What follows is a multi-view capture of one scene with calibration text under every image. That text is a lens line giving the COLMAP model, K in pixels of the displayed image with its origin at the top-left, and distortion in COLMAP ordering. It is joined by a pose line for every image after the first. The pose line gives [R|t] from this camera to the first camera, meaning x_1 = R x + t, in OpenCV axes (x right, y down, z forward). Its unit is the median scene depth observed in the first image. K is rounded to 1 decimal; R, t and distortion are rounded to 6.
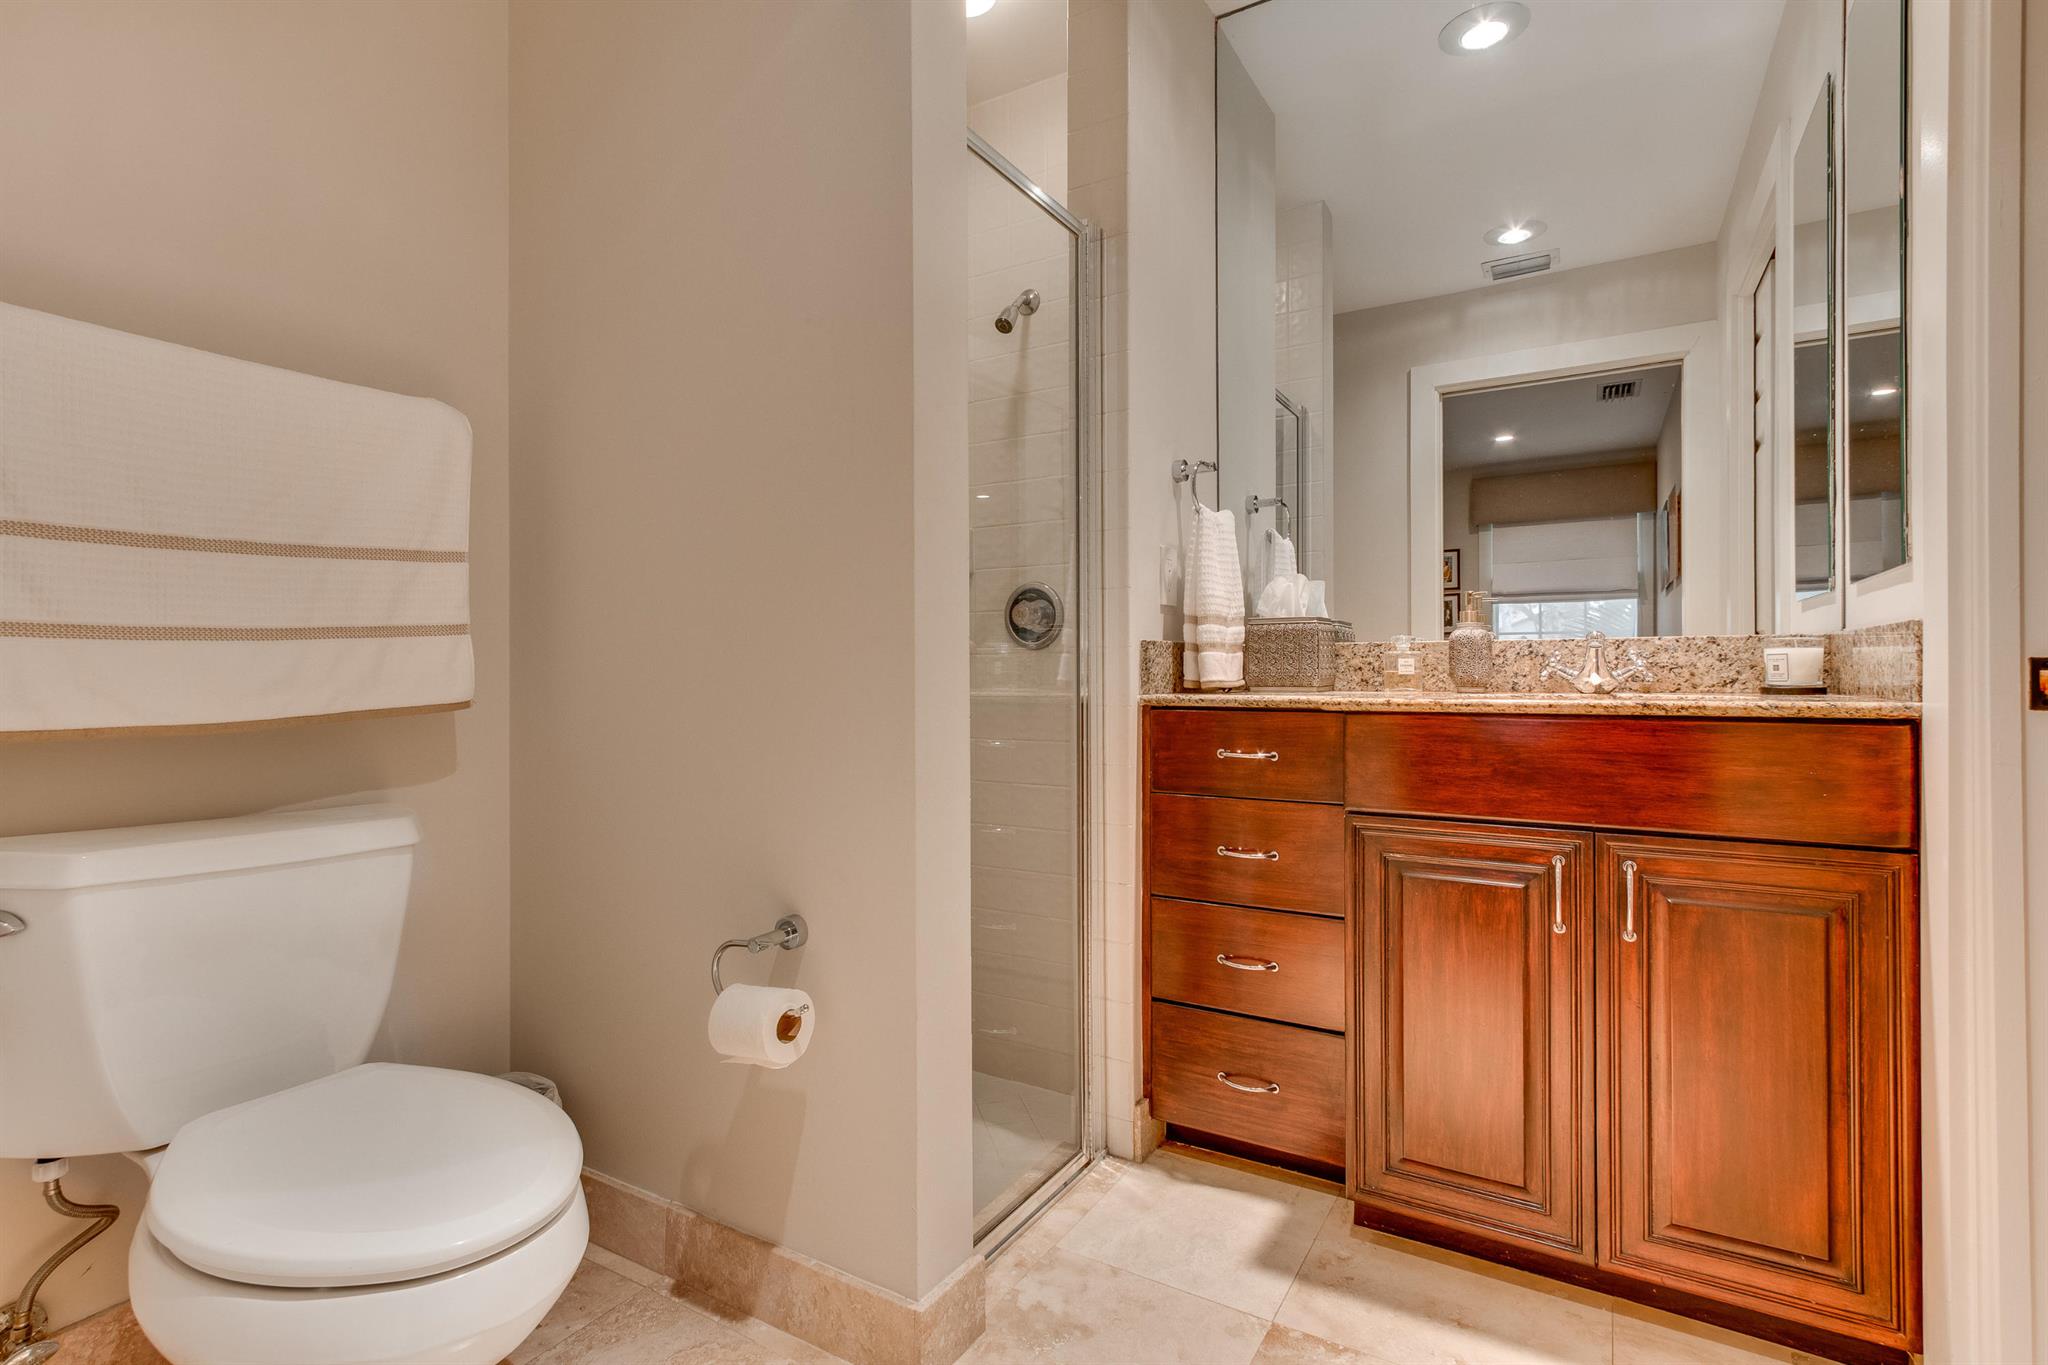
lens RADIAL K [[948.5, 0, 1022.3], [0, 948.5, 665.6], [0, 0, 1]] dist [0.000959, 0.000031]
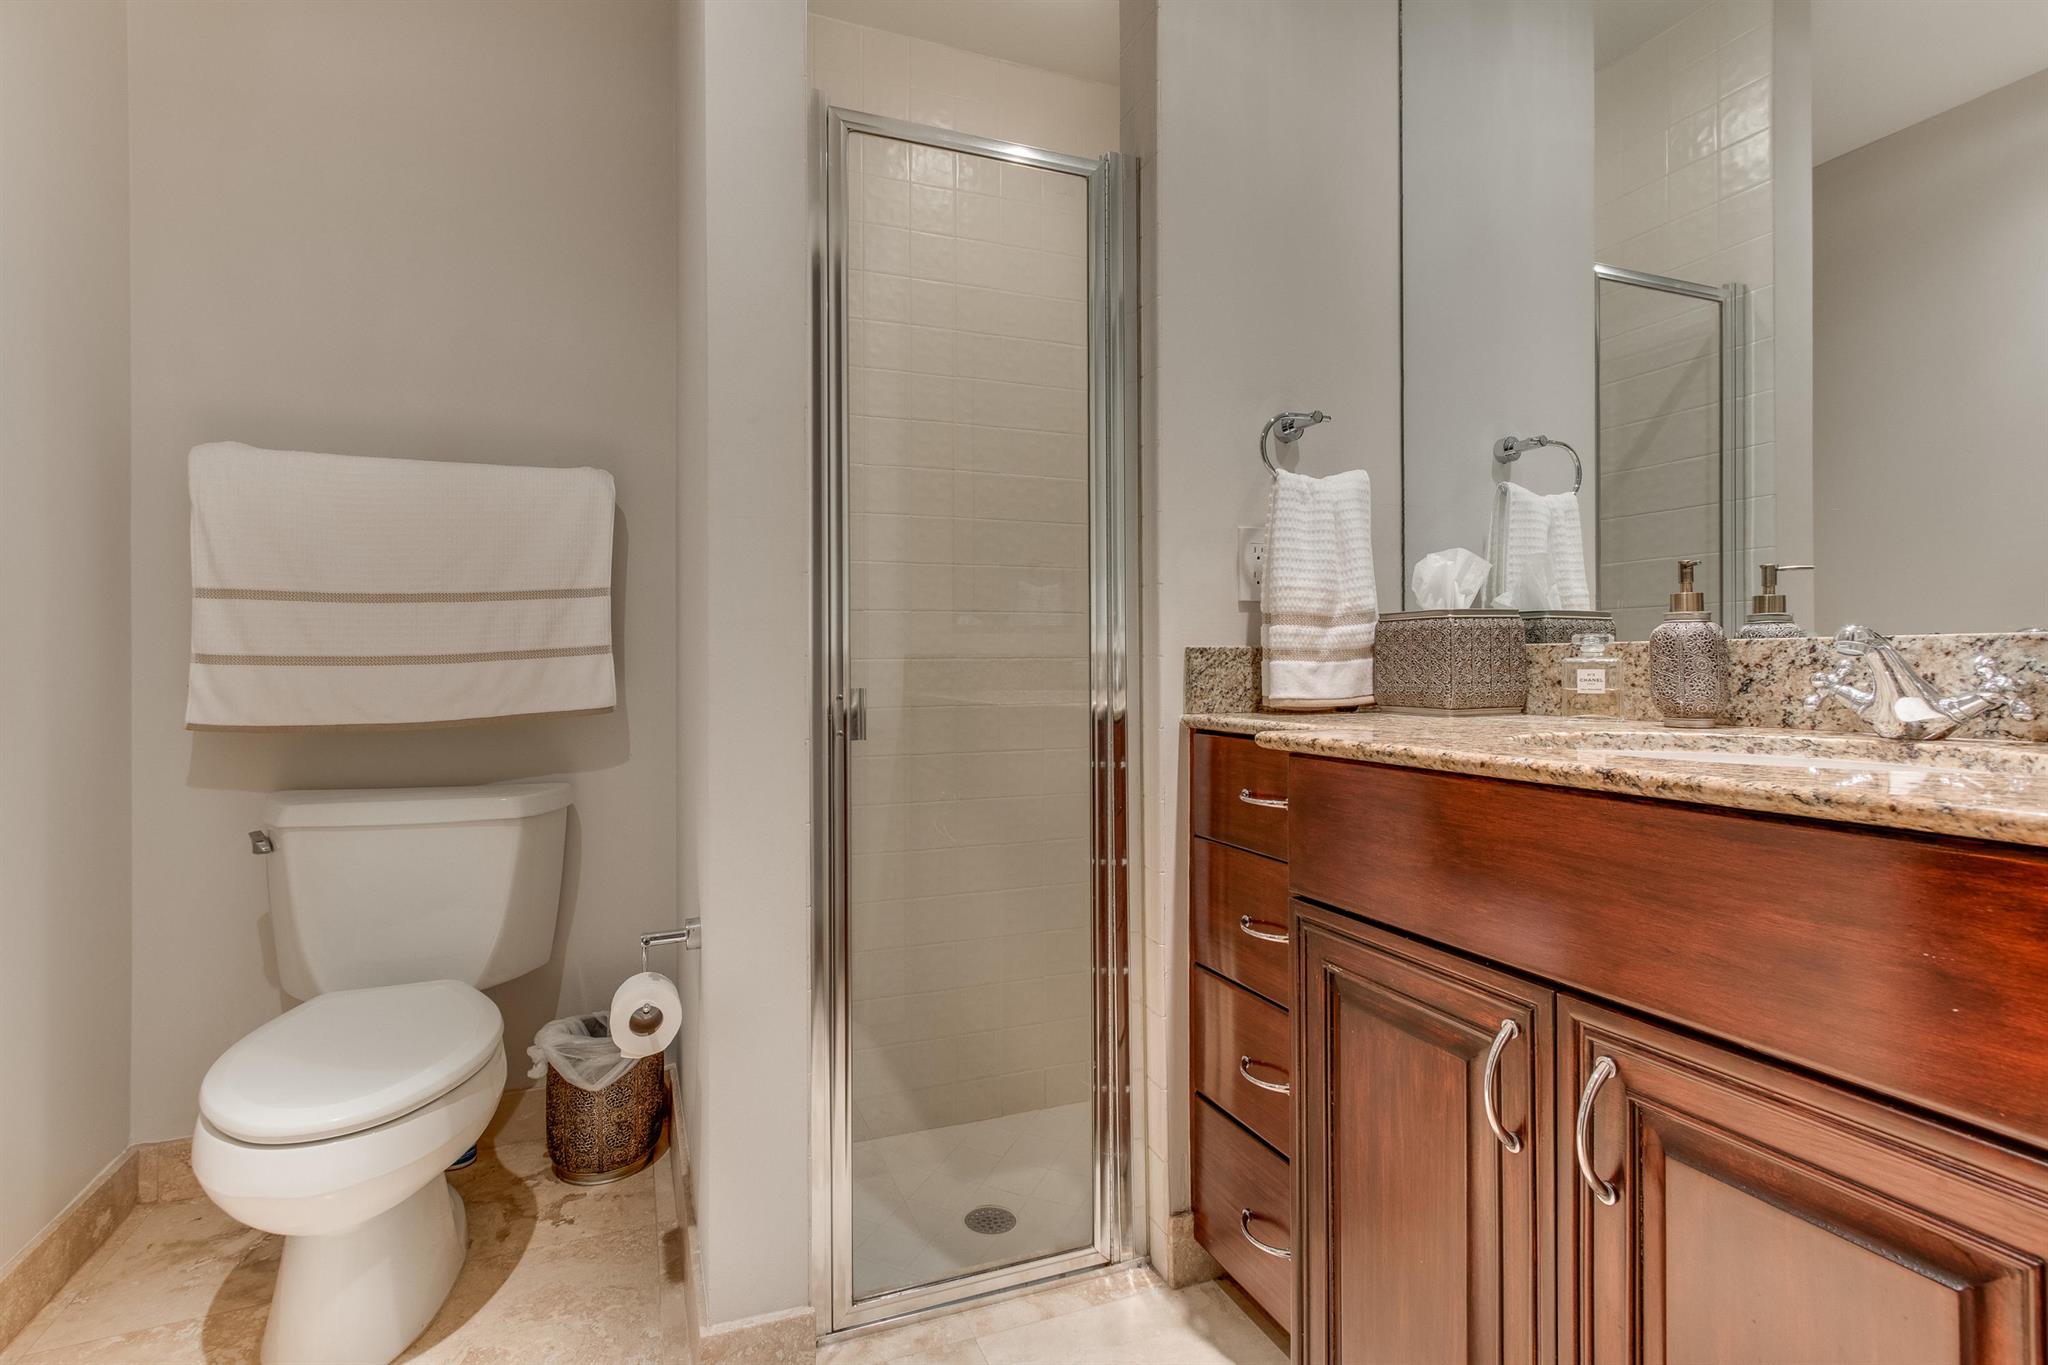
lens RADIAL K [[955.4, 0, 1023.9], [0, 955.4, 658.6], [0, 0, 1]] dist [0.004282, 0.001214]
pose [[0.803855, -0.005725, -0.594798, 0.516269], [0.007511, 0.999972, 0.000526, -0.019230], [0.594778, -0.004890, 0.803875, 0.265819]]
